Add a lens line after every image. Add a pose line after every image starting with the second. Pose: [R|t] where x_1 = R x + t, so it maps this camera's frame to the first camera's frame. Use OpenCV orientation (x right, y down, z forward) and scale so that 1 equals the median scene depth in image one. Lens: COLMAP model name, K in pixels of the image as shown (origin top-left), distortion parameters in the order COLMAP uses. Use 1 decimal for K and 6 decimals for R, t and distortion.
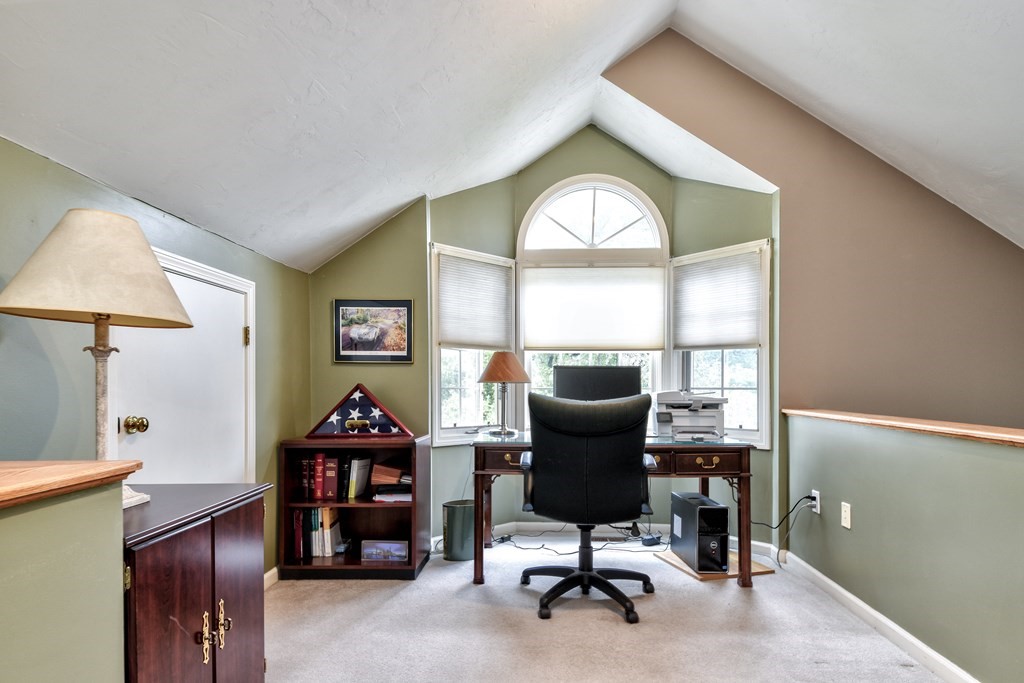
lens RADIAL K [[563.2, 0, 503.1], [0, 563.2, 388.2], [0, 0, 1]] dist [0.029934, -0.011935]
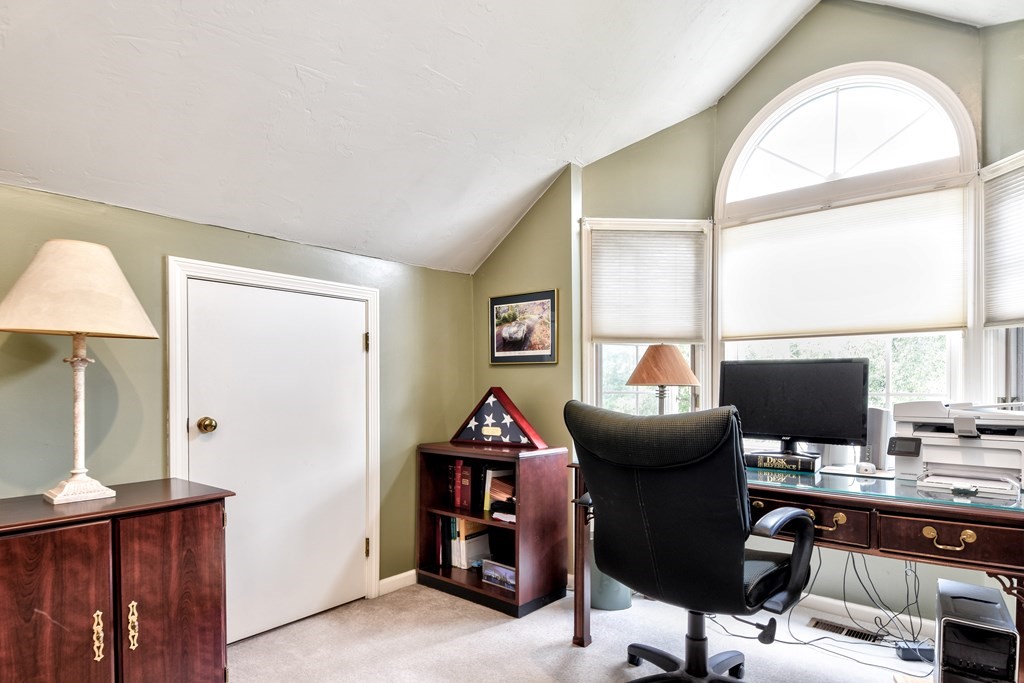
lens RADIAL K [[563.2, 0, 510.8], [0, 563.2, 389.2], [0, 0, 1]] dist [0.029934, -0.011935]
pose [[0.787481, 0.003000, -0.616331, 0.327897], [-0.001589, 0.999995, 0.002837, -0.007484], [0.616336, -0.001254, 0.787482, 0.294644]]
